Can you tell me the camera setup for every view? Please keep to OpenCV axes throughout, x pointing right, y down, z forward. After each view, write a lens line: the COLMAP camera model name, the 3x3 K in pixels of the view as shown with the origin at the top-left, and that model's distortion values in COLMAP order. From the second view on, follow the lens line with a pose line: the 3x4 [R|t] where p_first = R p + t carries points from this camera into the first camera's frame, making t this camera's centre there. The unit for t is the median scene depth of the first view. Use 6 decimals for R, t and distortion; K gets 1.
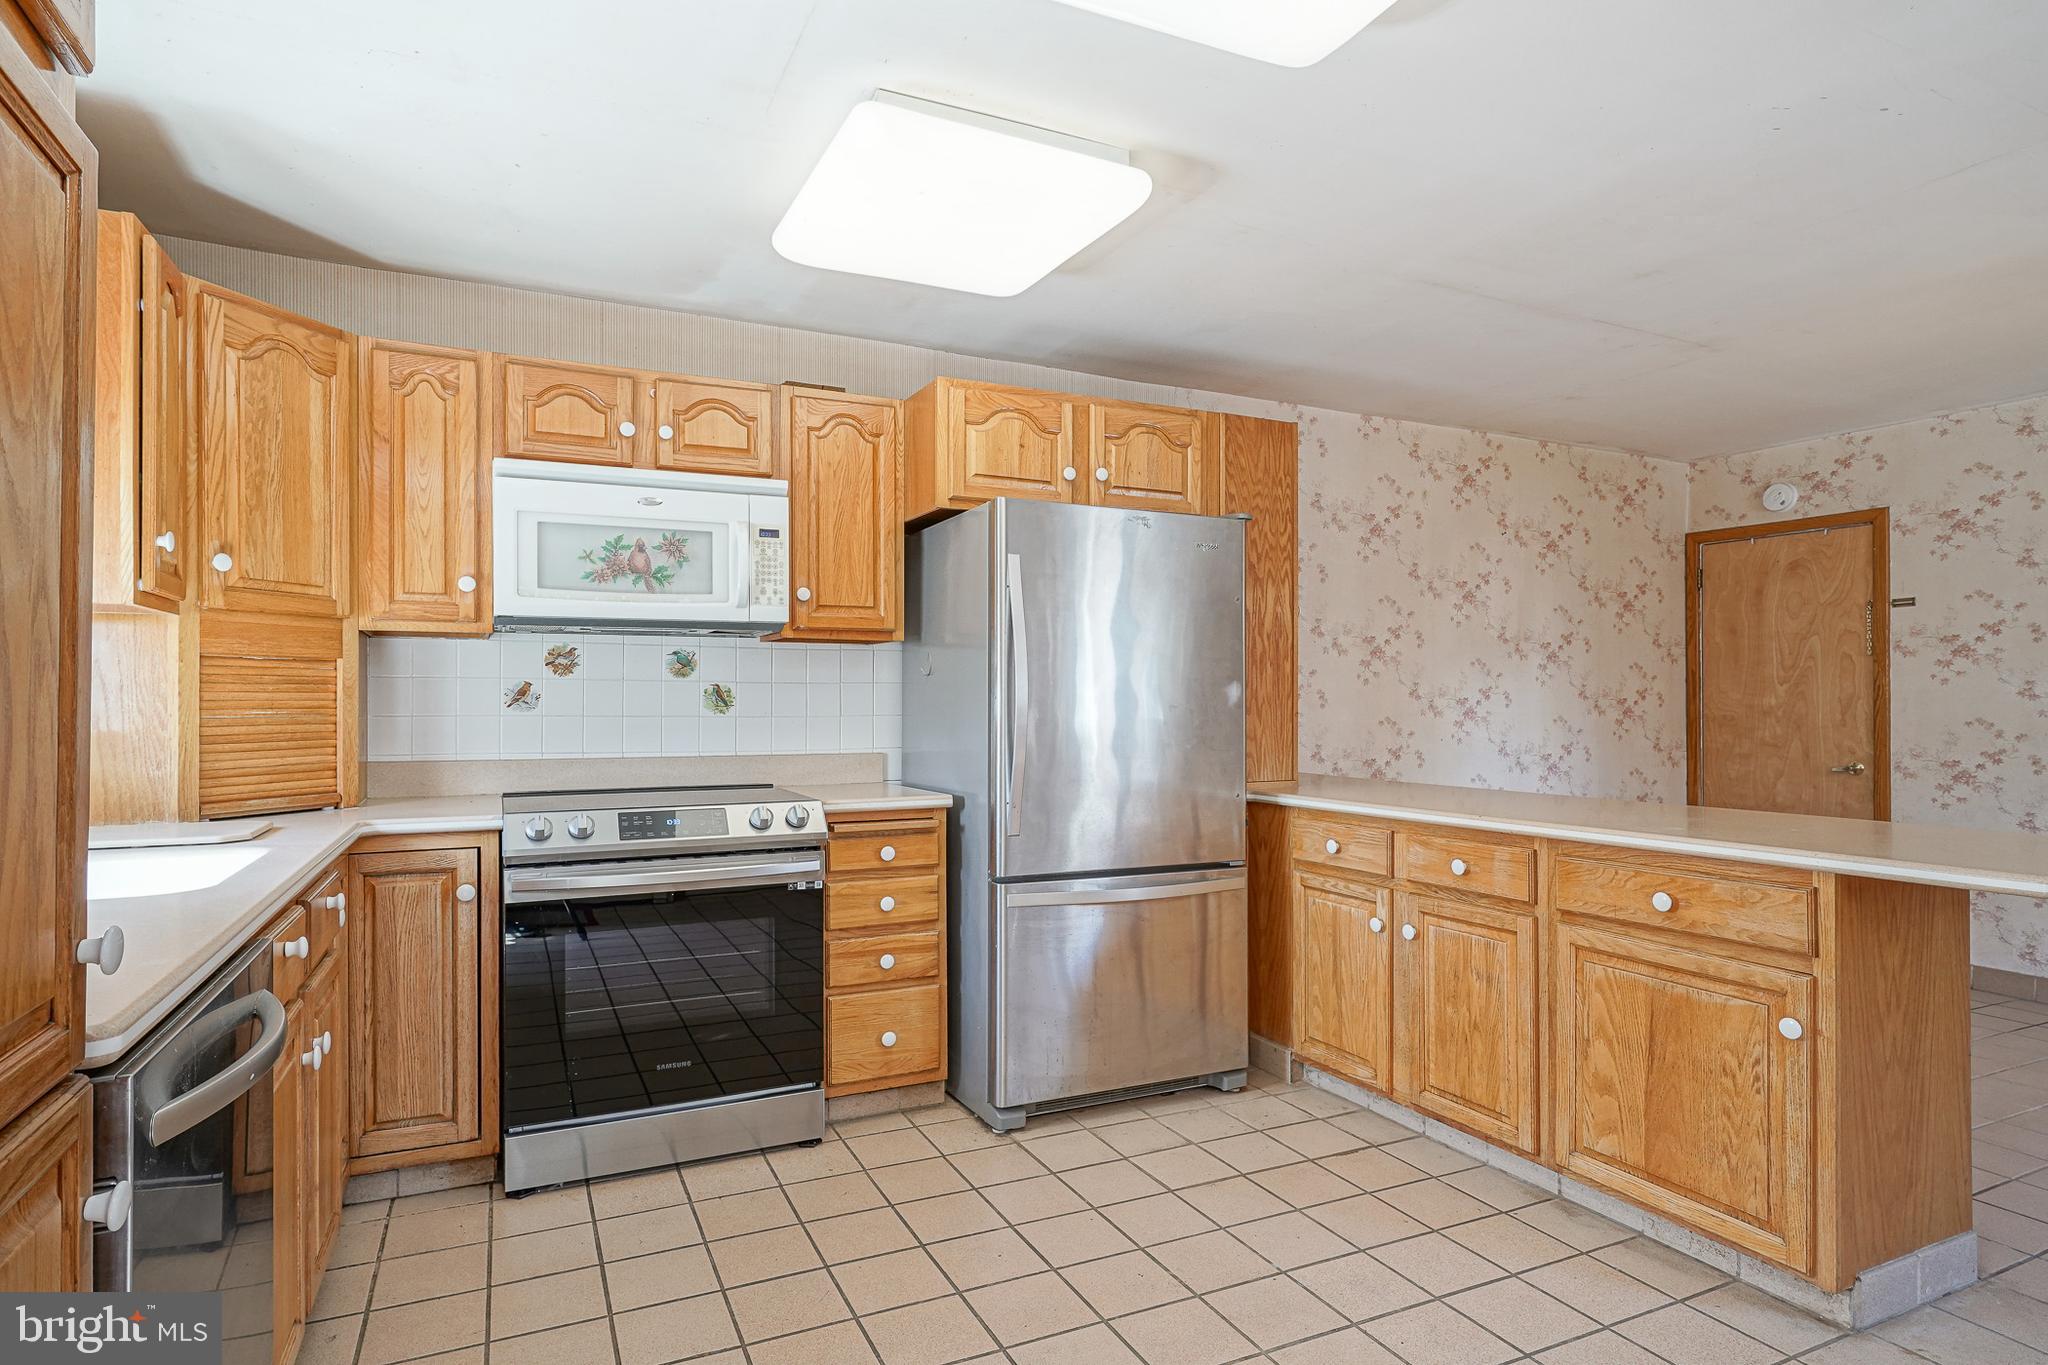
lens RADIAL K [[1089.8, 0, 1037.1], [0, 1089.8, 693.5], [0, 0, 1]] dist [-0.009550, 0.004298]
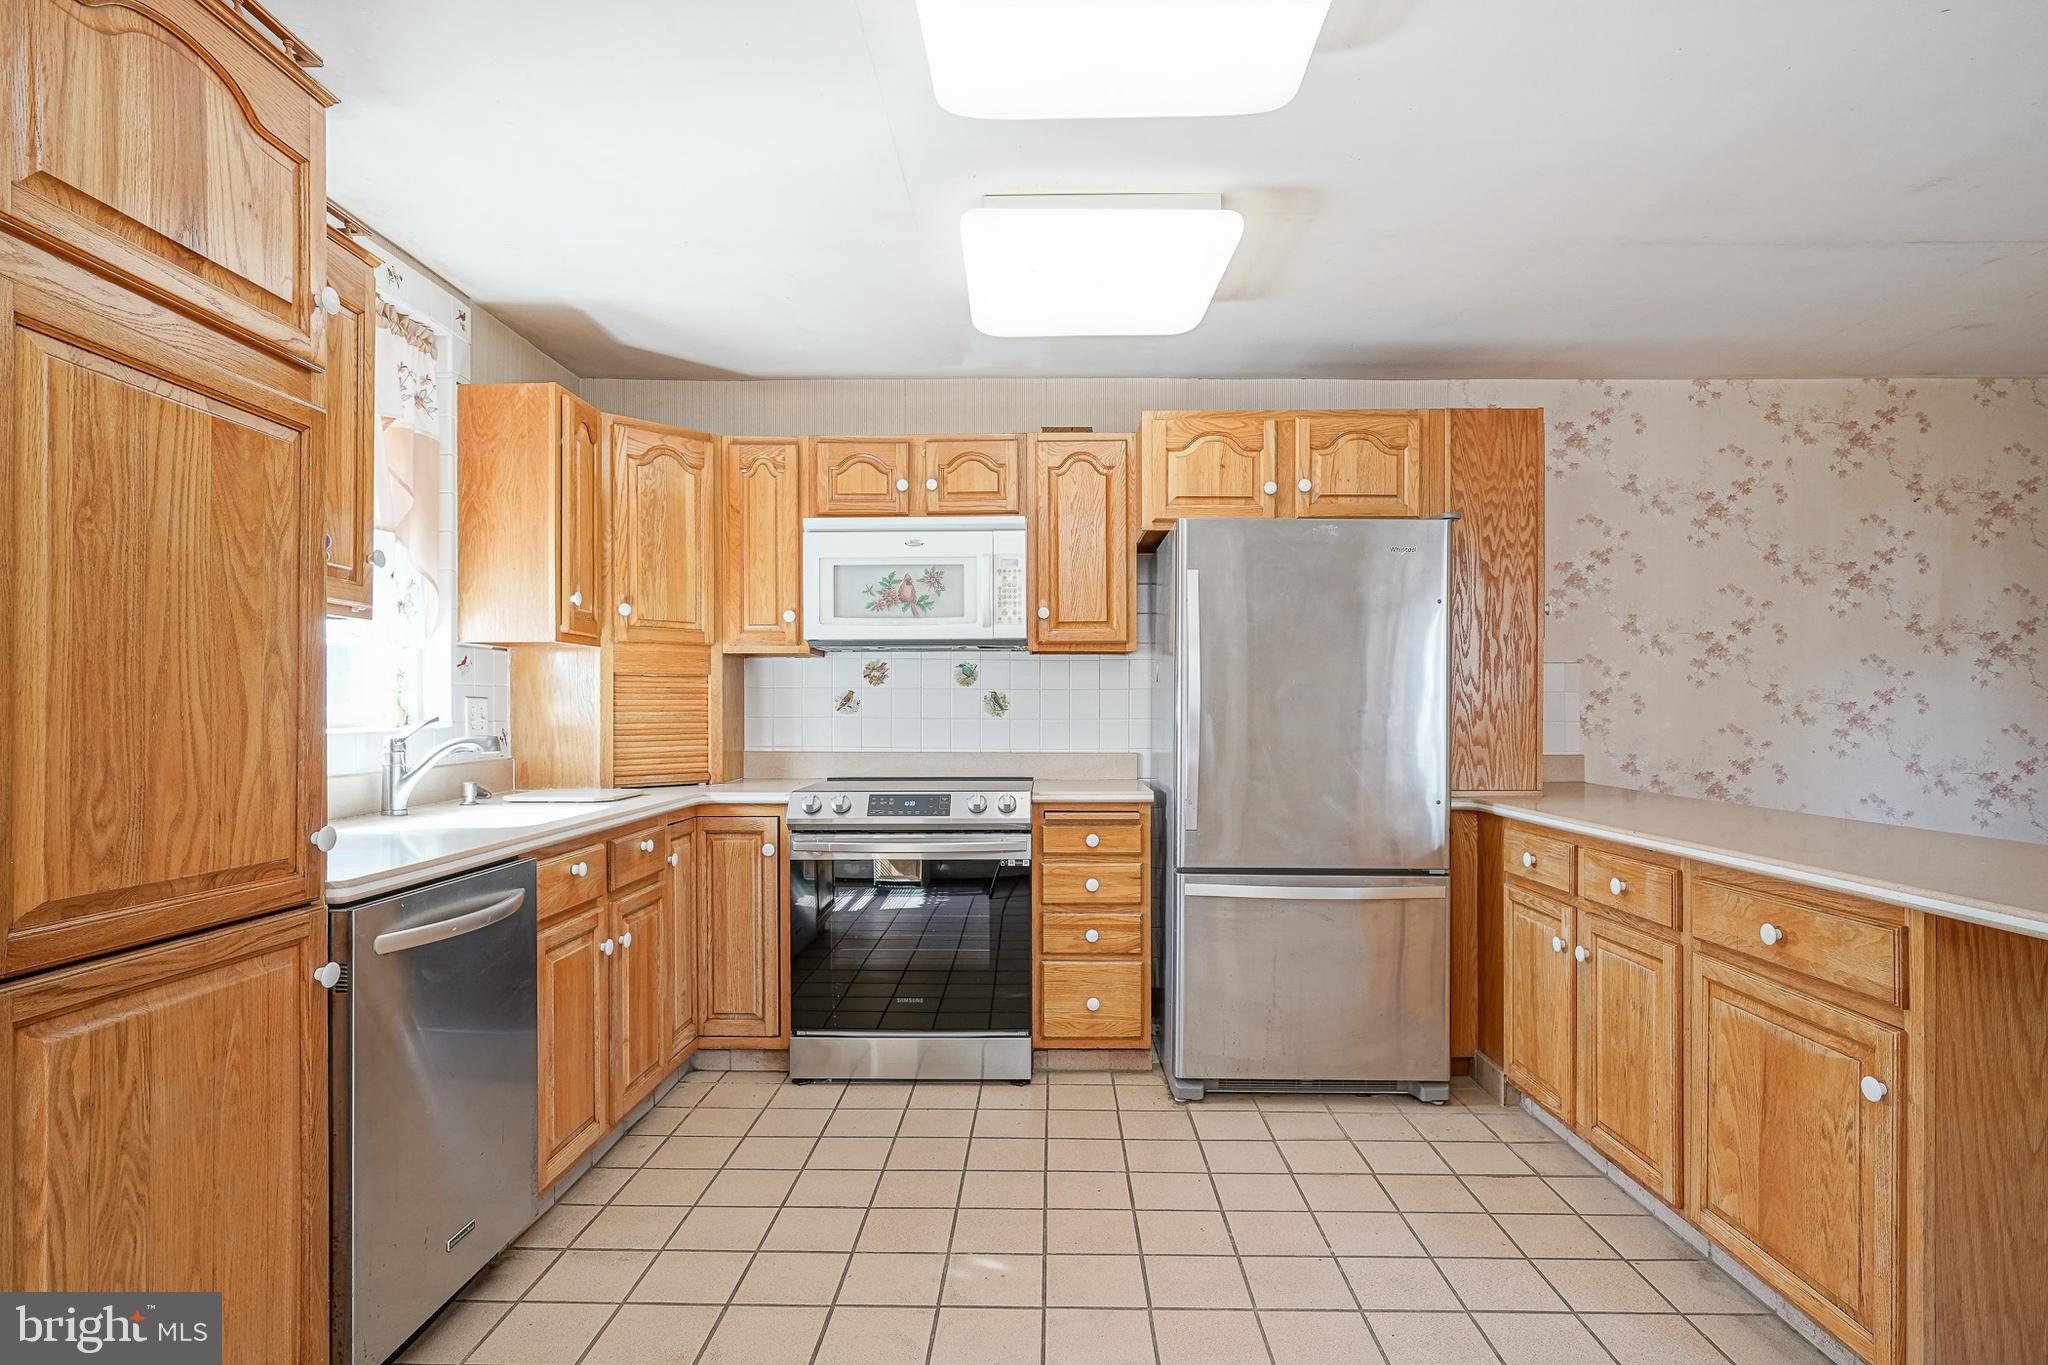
lens RADIAL K [[1089.8, 0, 1034.5], [0, 1089.8, 706.8], [0, 0, 1]] dist [-0.009550, 0.004298]
pose [[0.893845, 0.000709, -0.448376, 0.317544], [0.003113, 0.999965, 0.007789, -0.001026], [0.448366, -0.008358, 0.893811, -0.037588]]
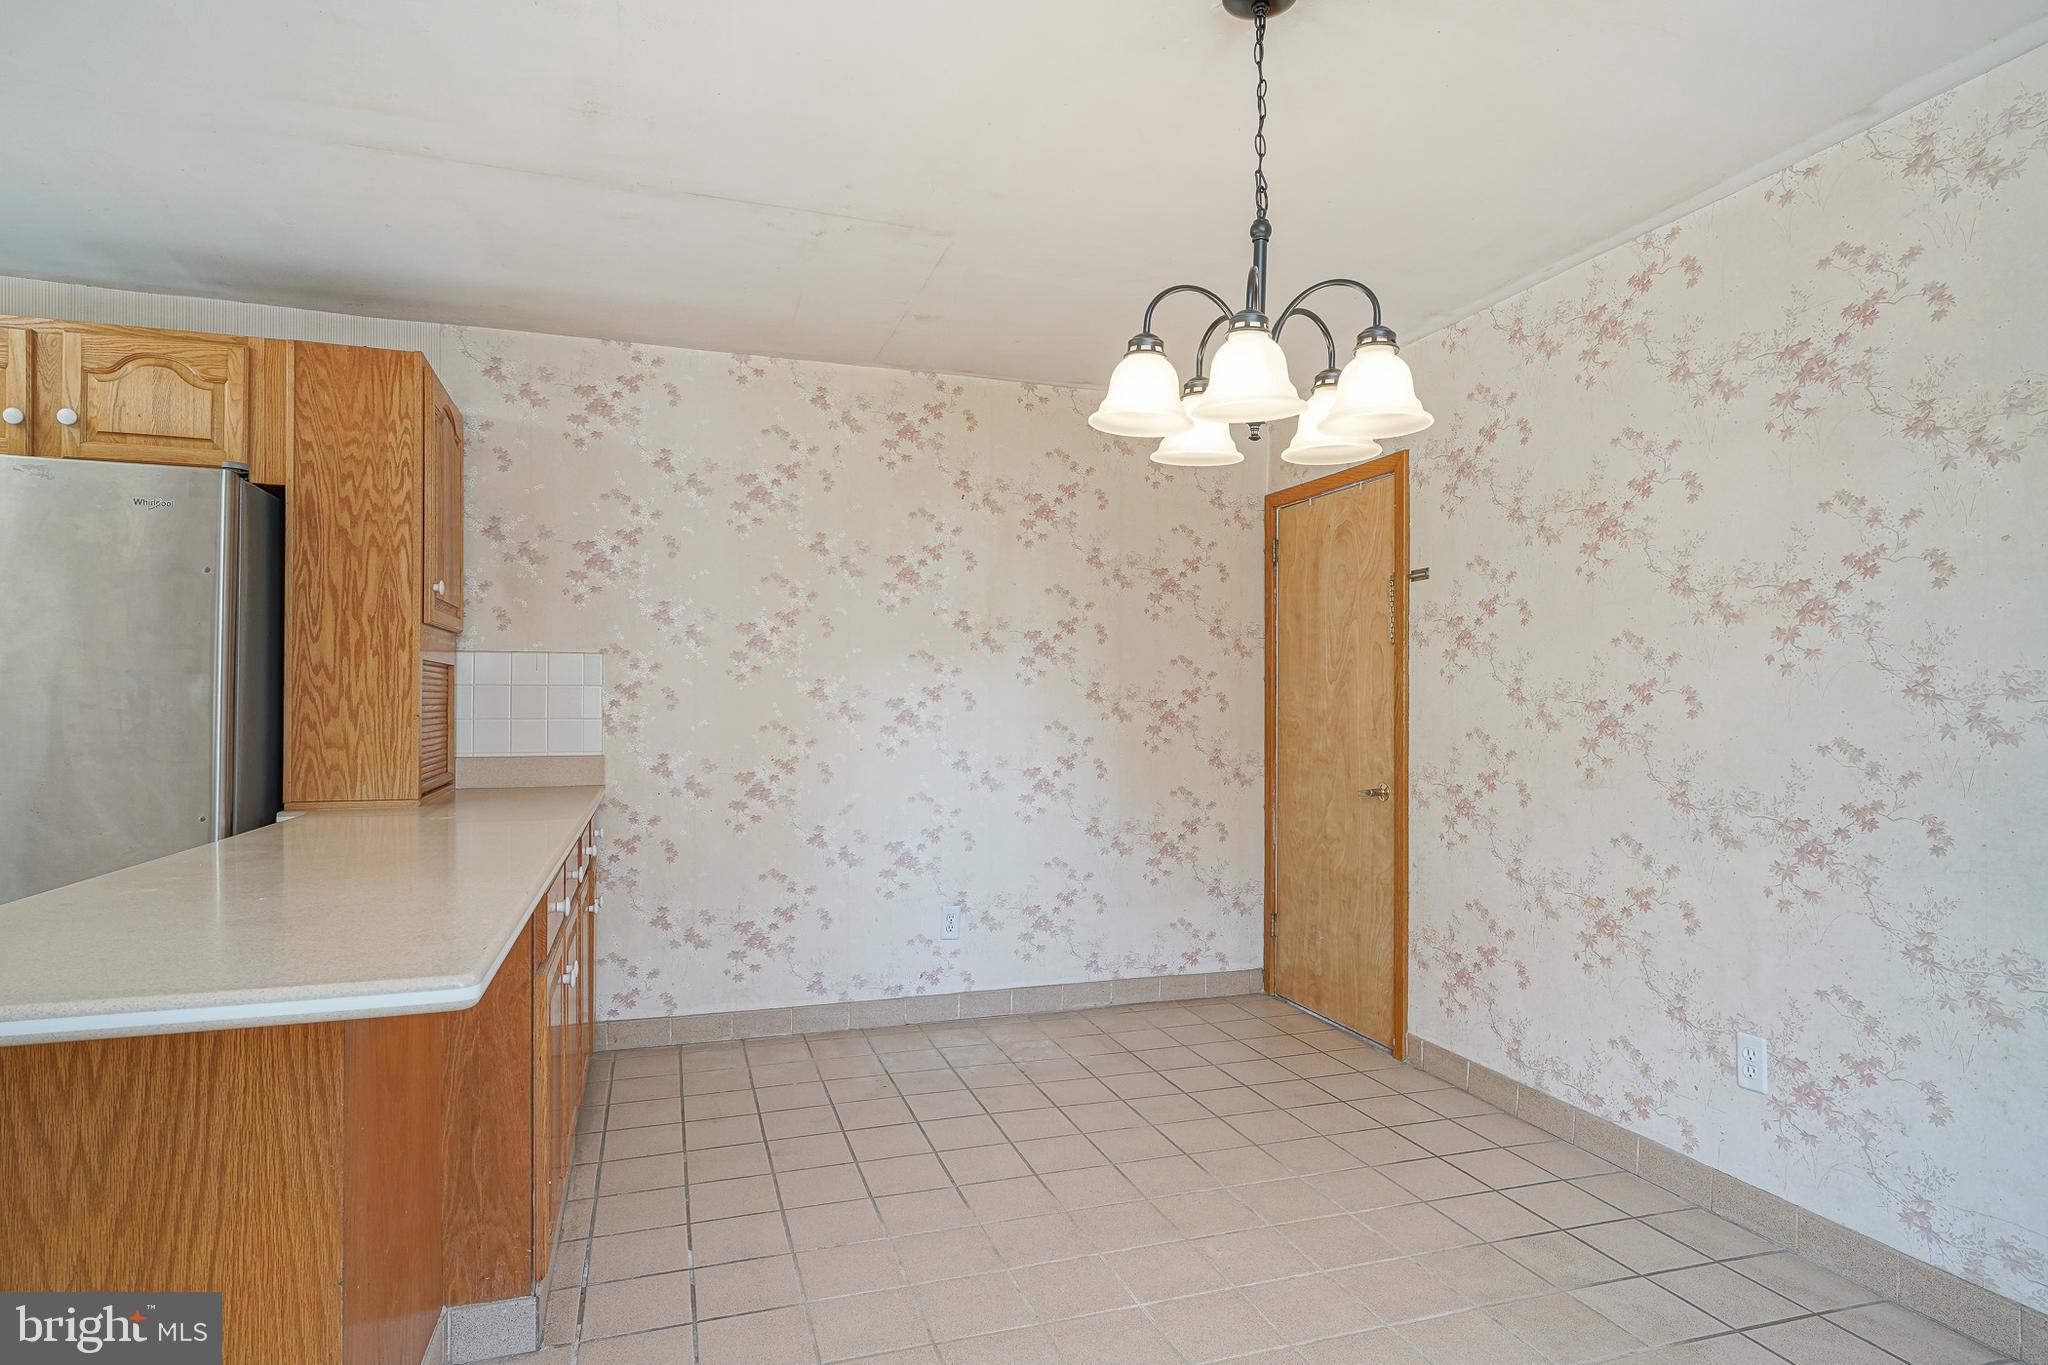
lens RADIAL K [[1089.8, 0, 1016.2], [0, 1089.8, 698.7], [0, 0, 1]] dist [-0.009550, 0.004298]
pose [[0.991073, 0.004011, -0.133259, 0.926760], [-0.003626, 0.999989, 0.003132, 0.002058], [0.133270, -0.002621, 0.991076, 0.319031]]
